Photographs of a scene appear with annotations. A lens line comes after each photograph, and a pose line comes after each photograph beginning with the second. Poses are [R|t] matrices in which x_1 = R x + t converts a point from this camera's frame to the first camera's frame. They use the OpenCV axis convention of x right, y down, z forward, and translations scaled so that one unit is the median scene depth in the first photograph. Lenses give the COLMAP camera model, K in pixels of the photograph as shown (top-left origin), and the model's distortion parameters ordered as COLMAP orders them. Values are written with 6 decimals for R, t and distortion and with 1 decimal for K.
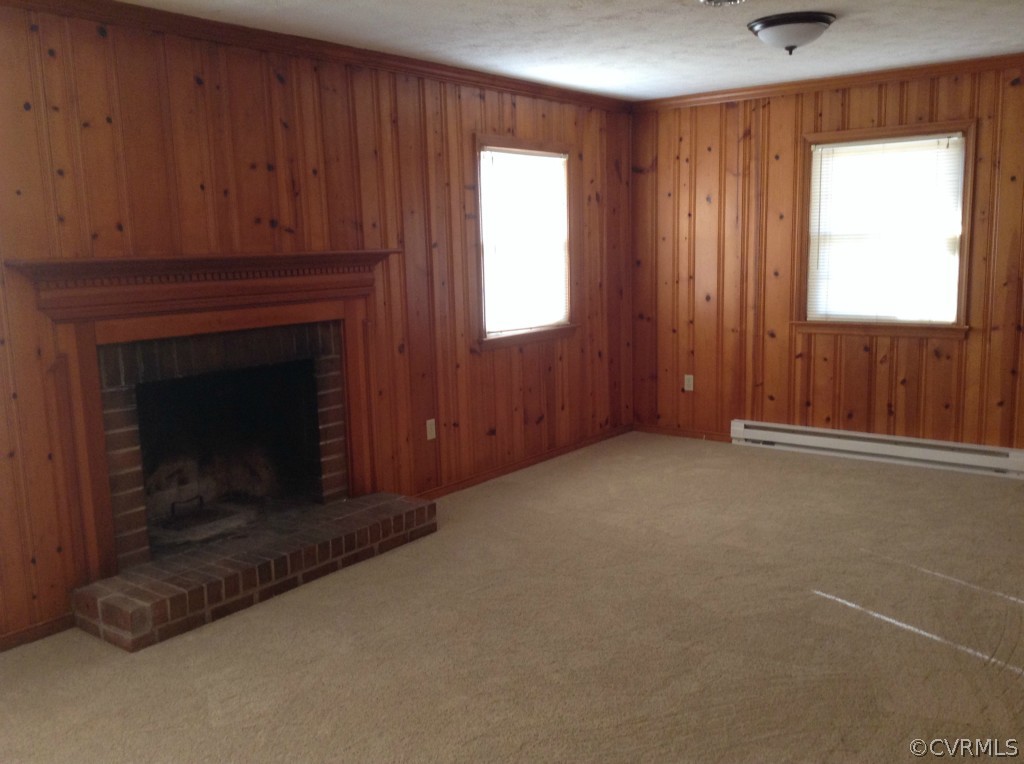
lens RADIAL K [[922.0, 0, 512.0], [0, 922.0, 382.0], [0, 0, 1]] dist [0.044408, -0.000512]
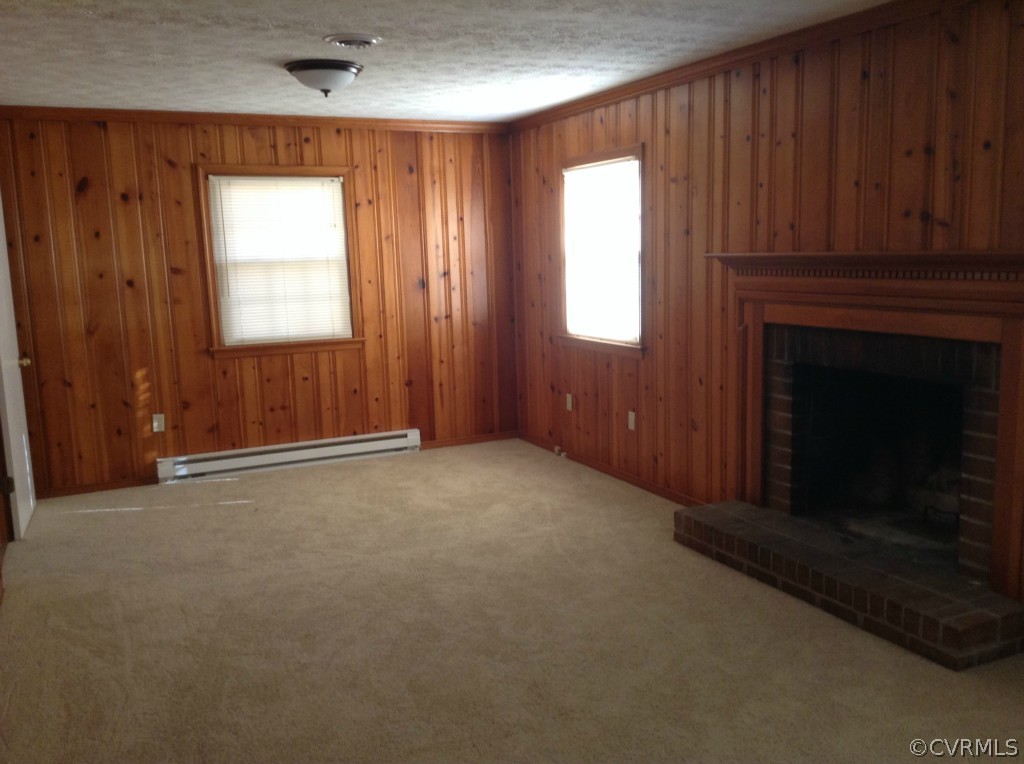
lens RADIAL K [[907.3, 0, 512.0], [0, 907.3, 382.0], [0, 0, 1]] dist [0.007708, -0.016729]
pose [[-0.461577, 0.162216, -0.872143, 0.684789], [-0.100204, 0.967313, 0.232949, -0.184313], [0.881423, 0.194916, -0.430234, 1.076958]]
